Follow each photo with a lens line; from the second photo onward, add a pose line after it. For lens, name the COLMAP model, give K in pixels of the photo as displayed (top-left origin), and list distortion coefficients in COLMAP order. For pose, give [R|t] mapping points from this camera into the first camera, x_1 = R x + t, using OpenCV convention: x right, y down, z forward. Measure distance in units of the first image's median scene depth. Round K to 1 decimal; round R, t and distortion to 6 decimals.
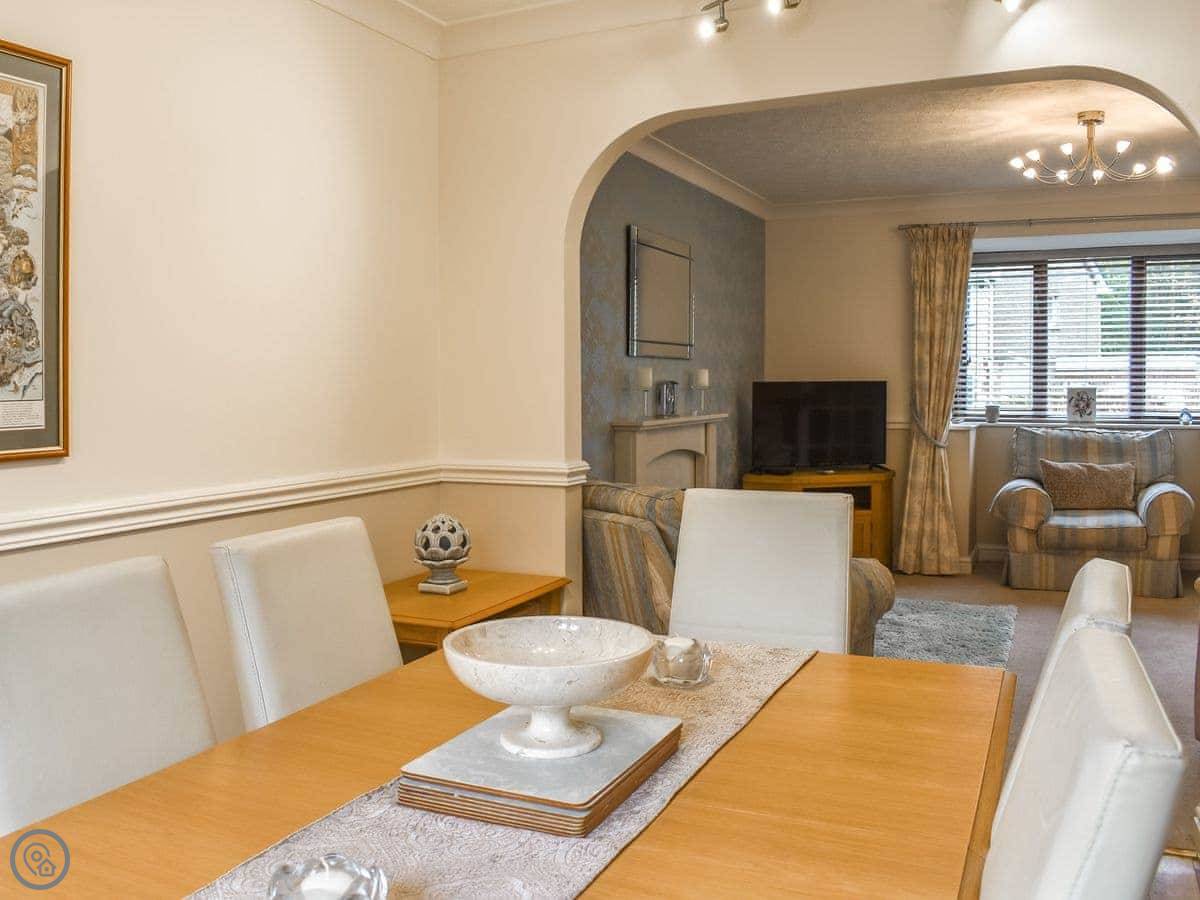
lens RADIAL K [[1045.9, 0, 599.0], [0, 1045.9, 429.9], [0, 0, 1]] dist [-0.084832, 0.001481]
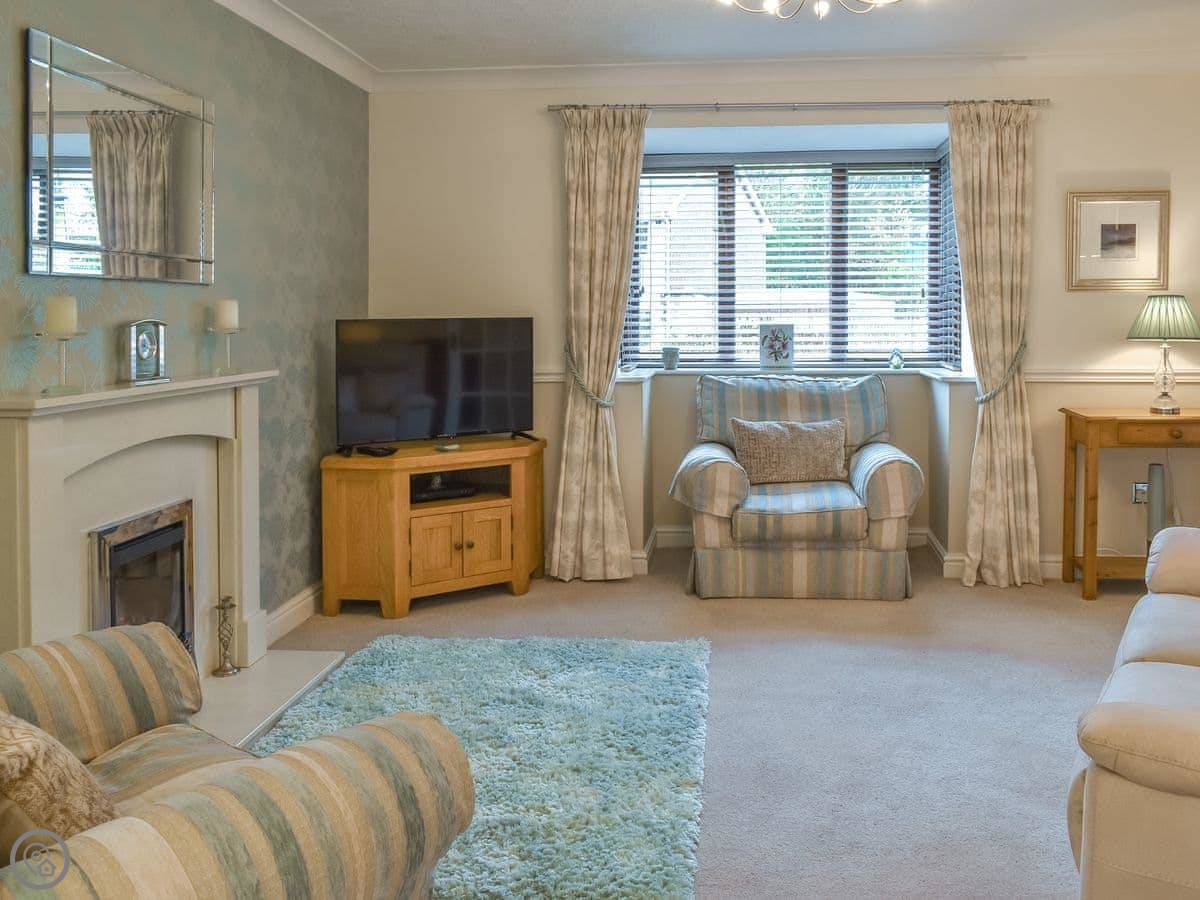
lens RADIAL K [[1065.9, 0, 600.0], [0, 1065.9, 450.0], [0, 0, 1]] dist [-0.014427, -0.002206]
pose [[0.955429, -0.038883, 0.292651, 0.098750], [0.015926, 0.996634, 0.080422, -0.013505], [-0.294792, -0.072177, 0.952832, 0.263091]]
